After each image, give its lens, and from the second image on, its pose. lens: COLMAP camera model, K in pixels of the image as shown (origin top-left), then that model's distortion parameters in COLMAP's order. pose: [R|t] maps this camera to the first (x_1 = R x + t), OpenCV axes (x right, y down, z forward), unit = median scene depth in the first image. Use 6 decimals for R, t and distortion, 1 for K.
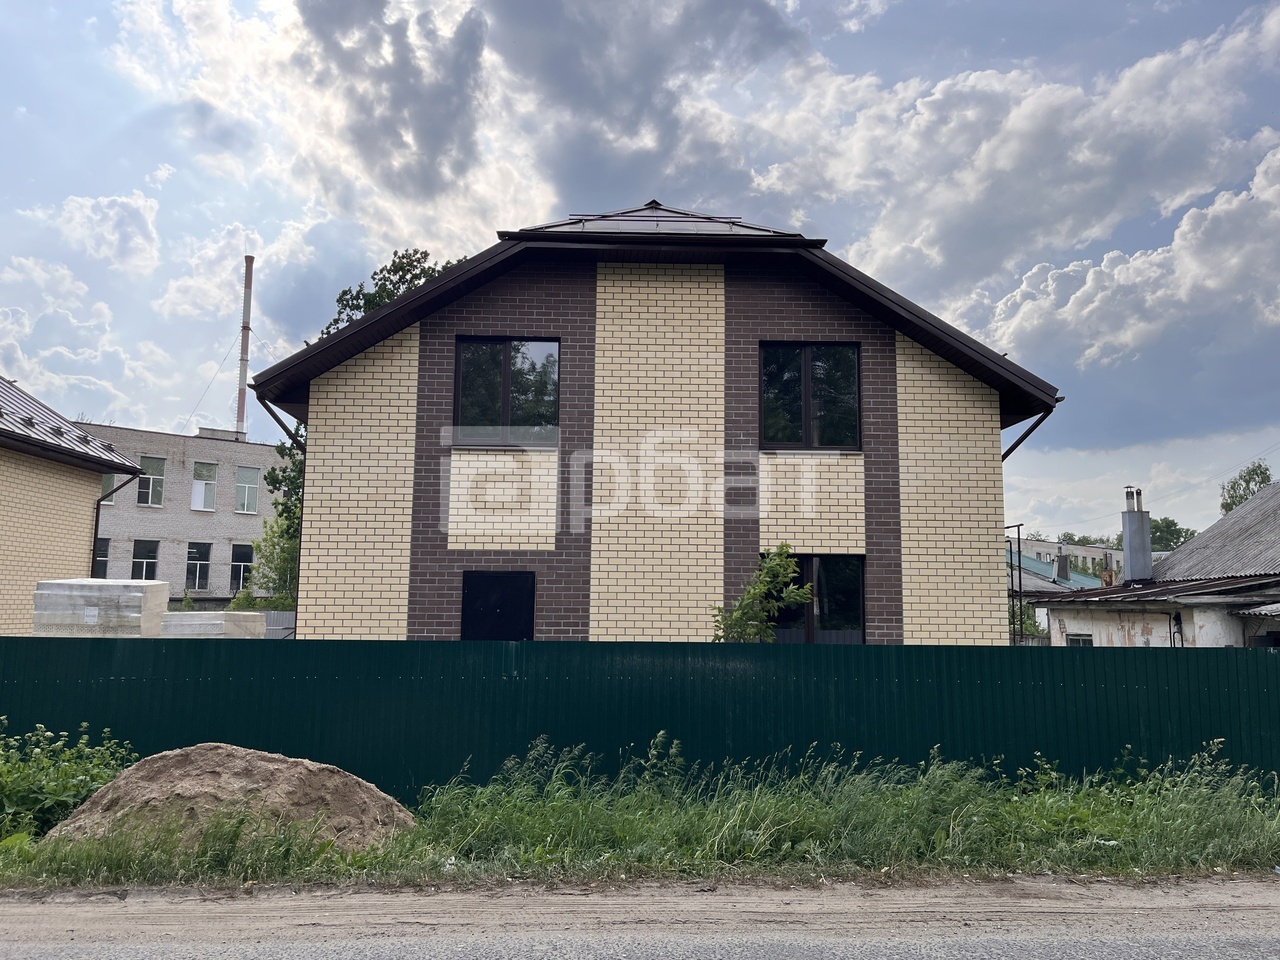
lens RADIAL K [[1073.3, 0, 633.5], [0, 1073.3, 478.7], [0, 0, 1]] dist [0.084808, 0.000062]
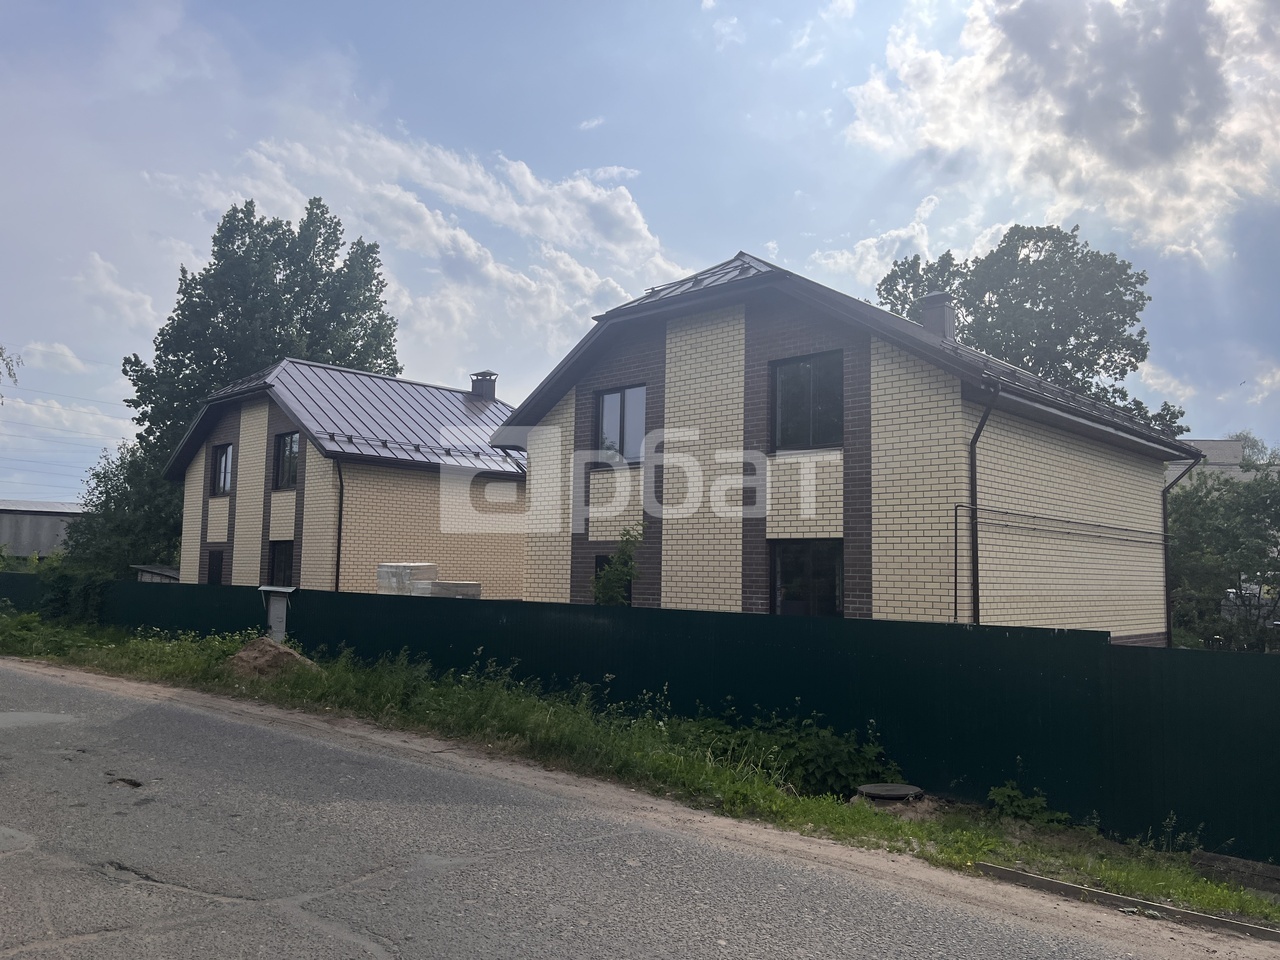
lens RADIAL K [[1073.3, 0, 637.2], [0, 1073.3, 479.6], [0, 0, 1]] dist [0.084808, 0.000062]
pose [[0.667046, -0.064116, -0.742252, 0.911263], [0.069887, 0.997282, -0.023339, 0.020490], [0.741731, -0.036306, 0.669714, 0.086344]]
